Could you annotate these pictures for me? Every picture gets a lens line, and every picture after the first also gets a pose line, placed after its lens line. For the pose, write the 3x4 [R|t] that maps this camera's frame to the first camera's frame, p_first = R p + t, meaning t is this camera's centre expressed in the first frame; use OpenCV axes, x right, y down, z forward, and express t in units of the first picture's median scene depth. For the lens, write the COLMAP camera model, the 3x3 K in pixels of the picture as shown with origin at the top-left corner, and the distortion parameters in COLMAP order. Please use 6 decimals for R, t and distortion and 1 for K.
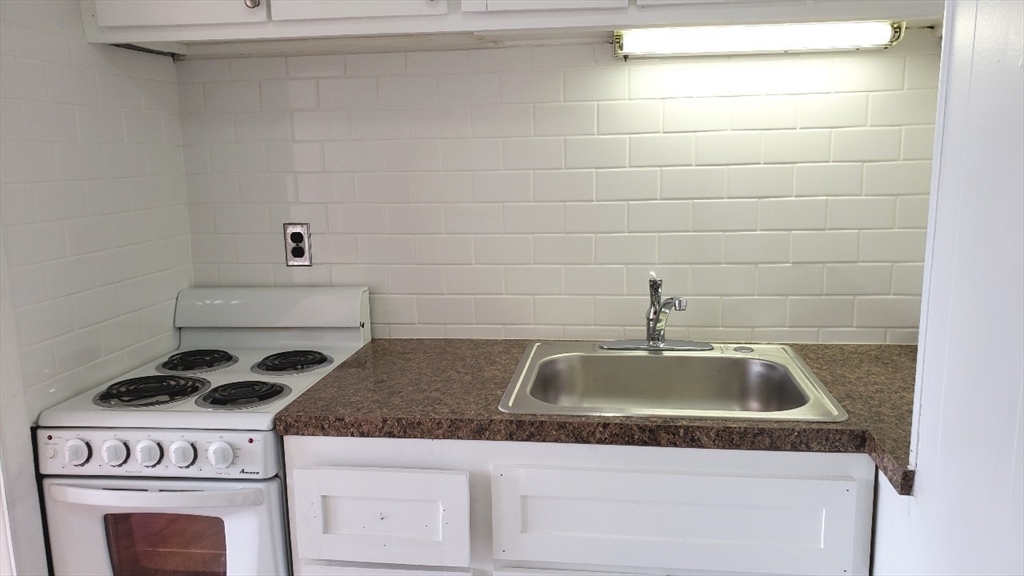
lens RADIAL K [[788.7, 0, 511.8], [0, 788.7, 288.1], [0, 0, 1]] dist [0.041790, -0.030210]
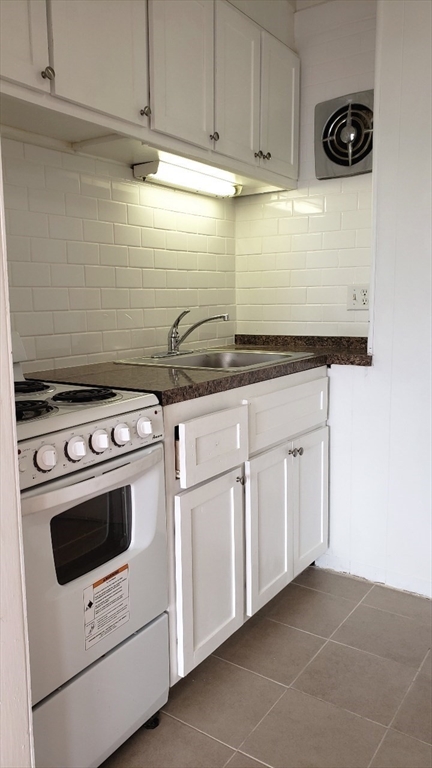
lens RADIAL K [[591.5, 0, 215.8], [0, 591.5, 376.0], [0, 0, 1]] dist [0.041790, -0.030210]
pose [[0.448766, -0.107911, 0.887110, -1.043502], [0.164149, 0.985746, 0.036871, 0.100690], [-0.878444, 0.129072, 0.460083, 0.403929]]
